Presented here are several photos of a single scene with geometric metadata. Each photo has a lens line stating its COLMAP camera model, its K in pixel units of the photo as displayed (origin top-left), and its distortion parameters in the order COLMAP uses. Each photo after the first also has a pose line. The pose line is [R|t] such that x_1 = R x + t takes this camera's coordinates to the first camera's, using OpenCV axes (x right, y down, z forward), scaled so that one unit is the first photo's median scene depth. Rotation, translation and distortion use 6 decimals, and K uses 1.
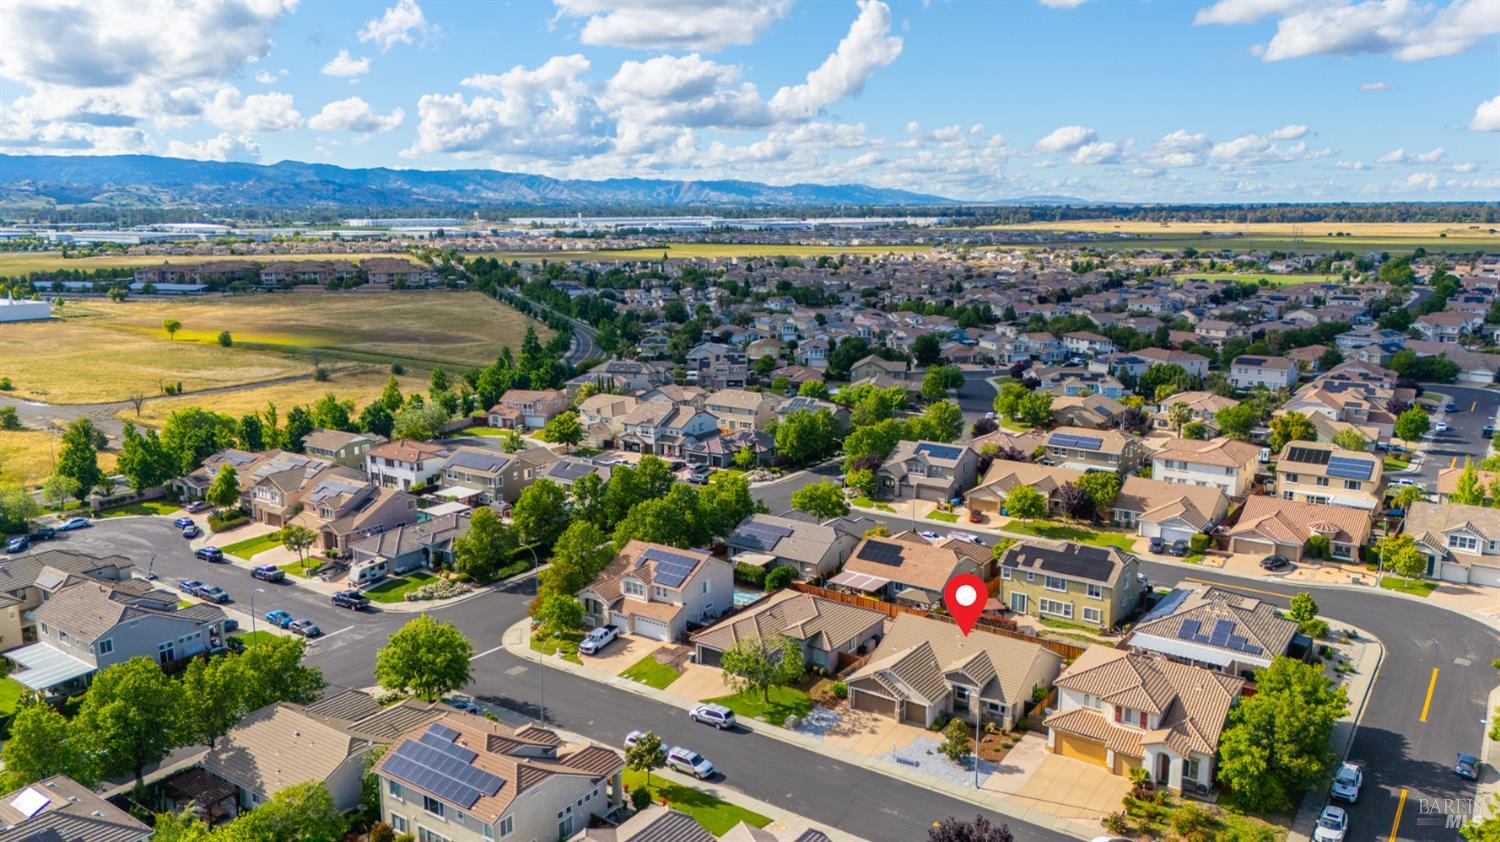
lens RADIAL K [[1093.3, 0, 747.4], [0, 1093.3, 420.4], [0, 0, 1]] dist [0.102499, -0.117198]
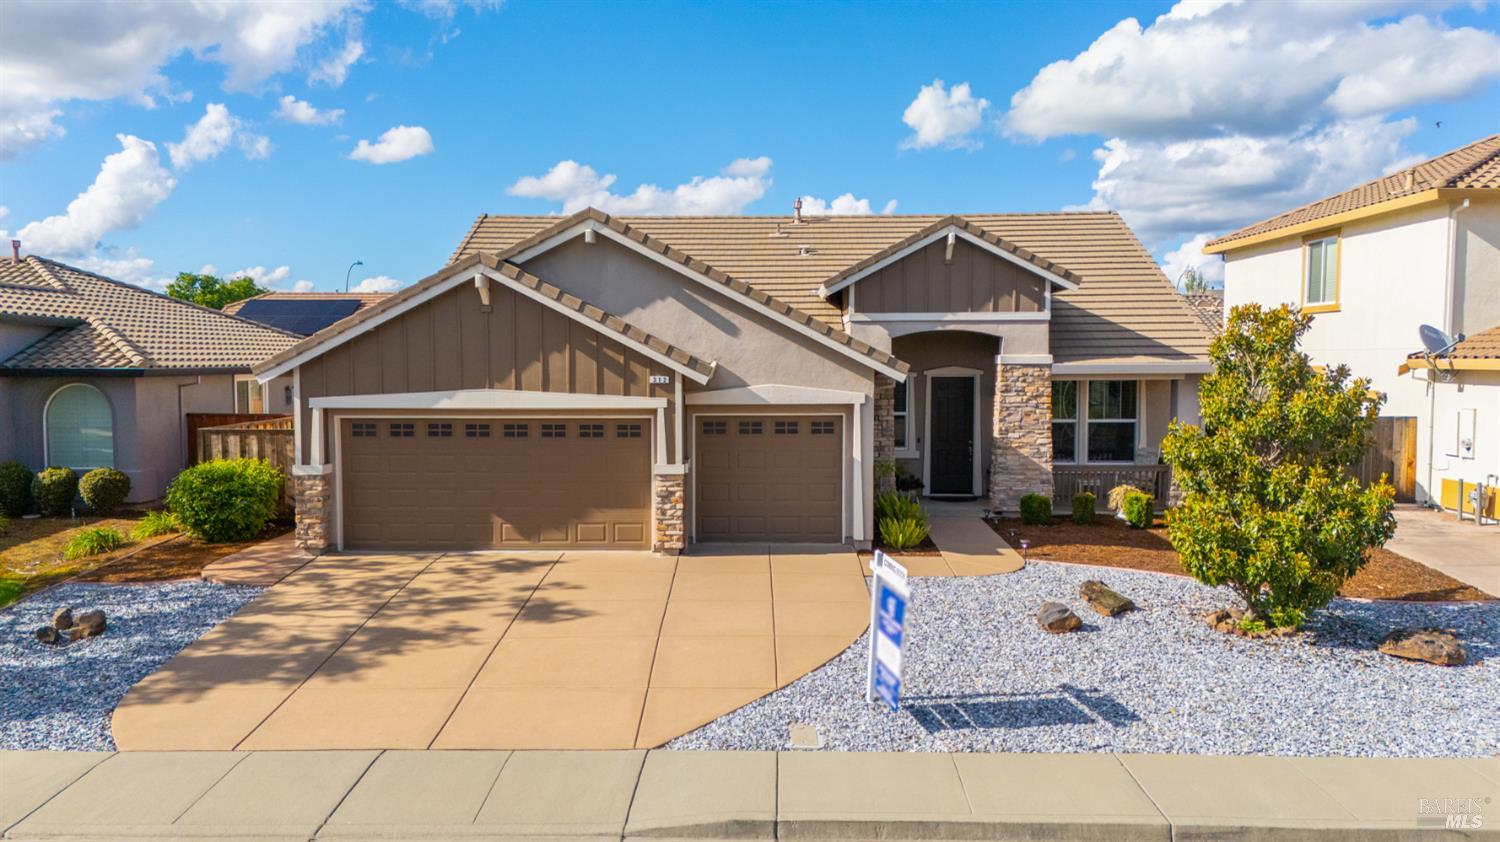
lens RADIAL K [[1105.4, 0, 747.5], [0, 1105.4, 418.9], [0, 0, 1]] dist [0.079438, -0.081979]
pose [[0.830390, -0.025441, 0.556601, 0.049612], [0.101310, 0.989199, -0.105929, 0.225425], [-0.547895, 0.144351, 0.823999, 0.715304]]
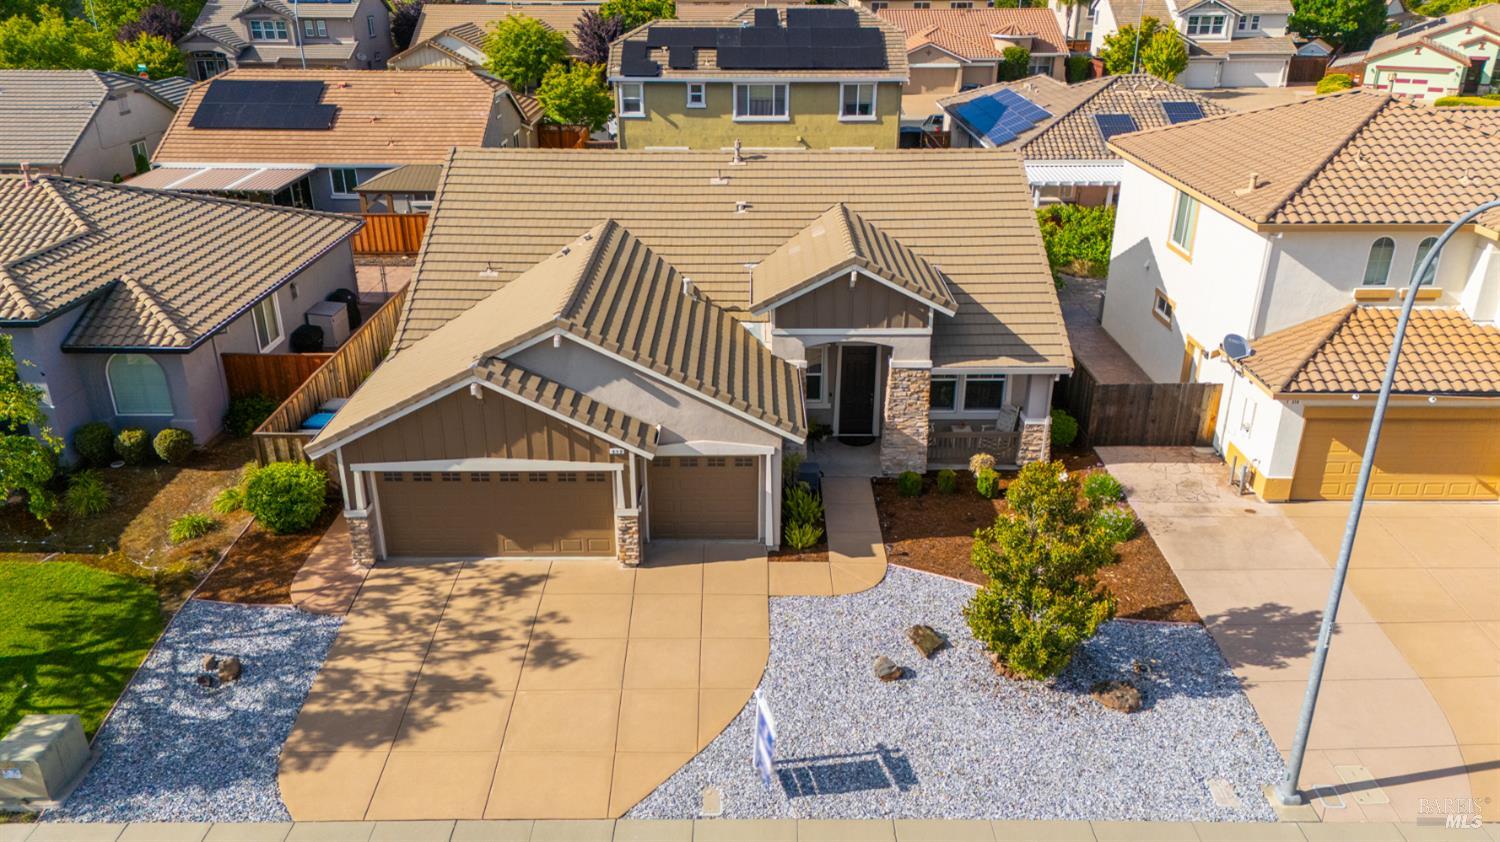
lens RADIAL K [[1096.1, 0, 747.4], [0, 1096.1, 422.2], [0, 0, 1]] dist [0.083084, -0.087322]
pose [[0.816382, -0.223680, 0.532436, 0.040773], [0.105046, 0.964082, 0.243950, 0.164417], [-0.567879, -0.143226, 0.810555, 0.679946]]
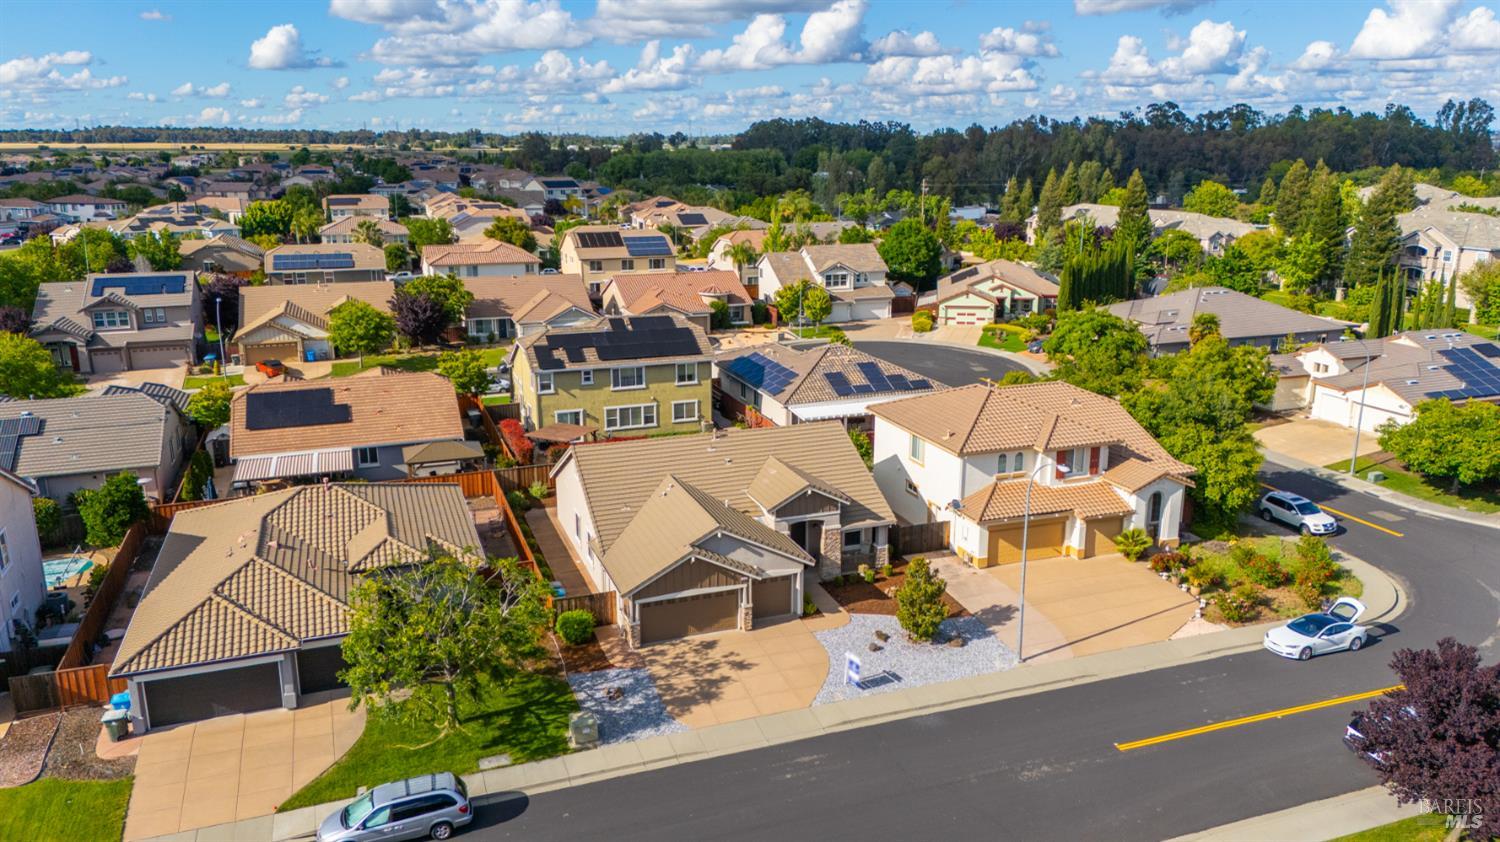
lens RADIAL K [[1095.1, 0, 747.6], [0, 1095.1, 417.2], [0, 0, 1]] dist [0.115247, -0.166678]
pose [[0.568317, -0.198744, 0.798447, -0.186253], [0.155909, 0.978821, 0.132669, 0.099459], [-0.807904, 0.049087, 0.587266, 0.592385]]
